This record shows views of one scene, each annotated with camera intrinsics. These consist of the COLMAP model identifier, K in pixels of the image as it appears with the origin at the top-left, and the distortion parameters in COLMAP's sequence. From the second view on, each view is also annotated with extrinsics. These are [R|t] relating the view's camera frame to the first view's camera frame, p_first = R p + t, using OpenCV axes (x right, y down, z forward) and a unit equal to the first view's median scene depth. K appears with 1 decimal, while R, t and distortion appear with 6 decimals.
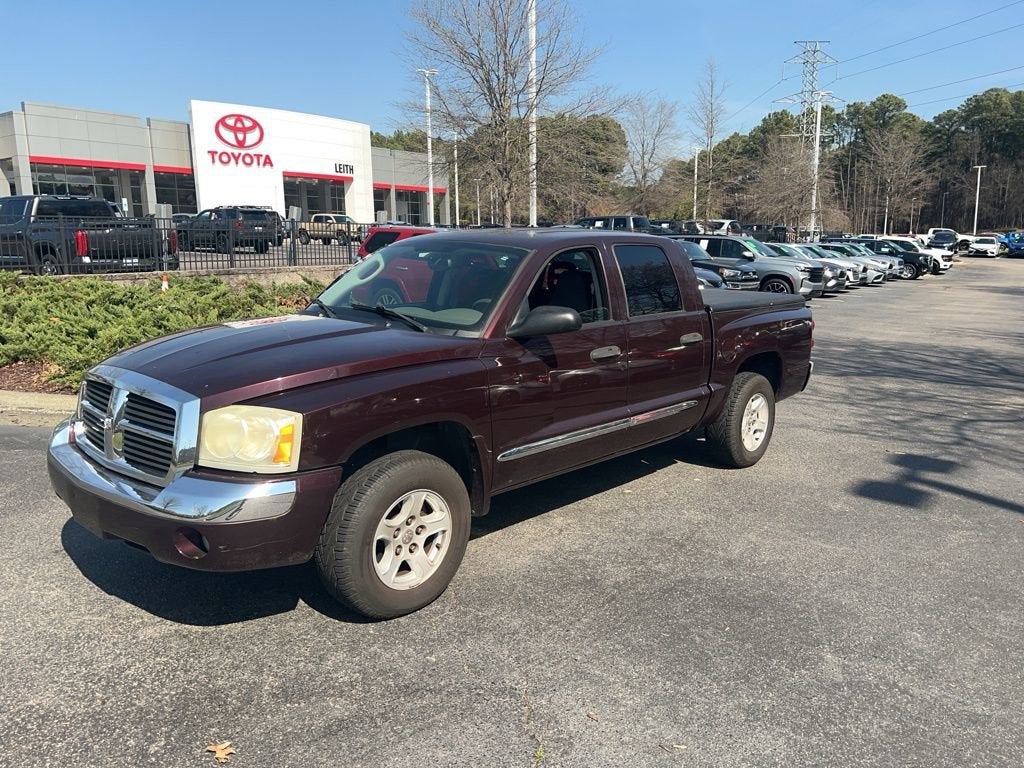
lens RADIAL K [[776.9, 0, 514.3], [0, 776.9, 387.4], [0, 0, 1]] dist [0.058911, -0.075239]
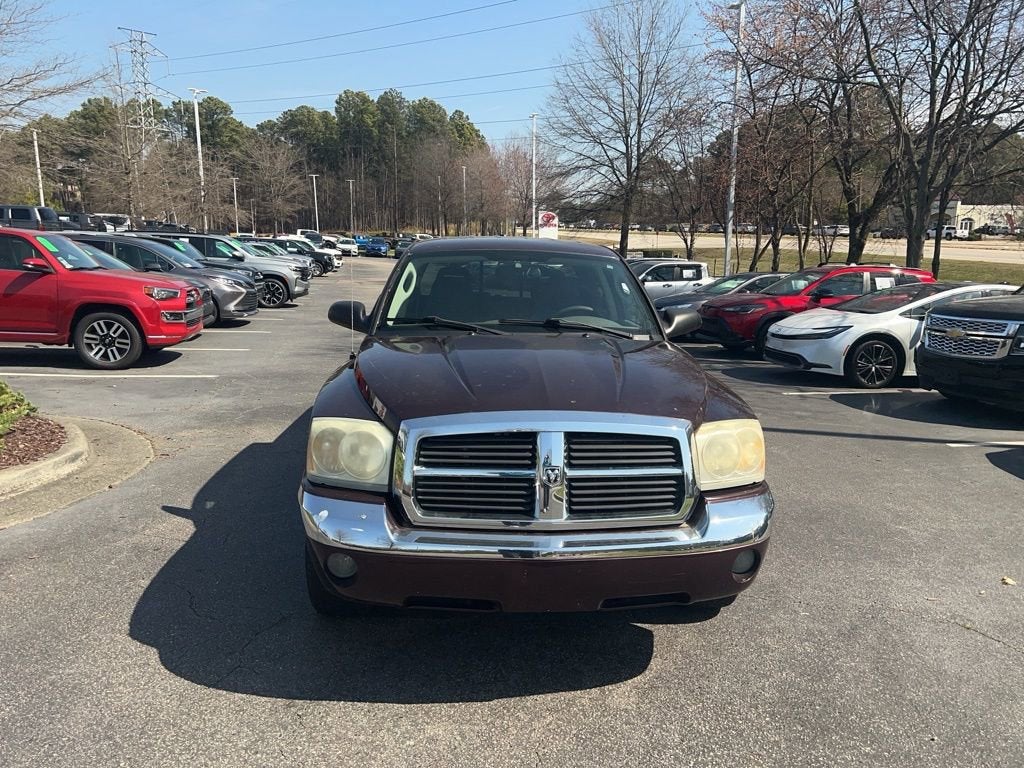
lens RADIAL K [[776.9, 0, 514.3], [0, 776.9, 387.4], [0, 0, 1]] dist [0.058911, -0.075239]
pose [[0.677346, -0.125035, 0.724961, -0.108015], [0.122131, 0.990888, 0.056791, -0.009496], [-0.725456, 0.050073, 0.686444, 0.044716]]
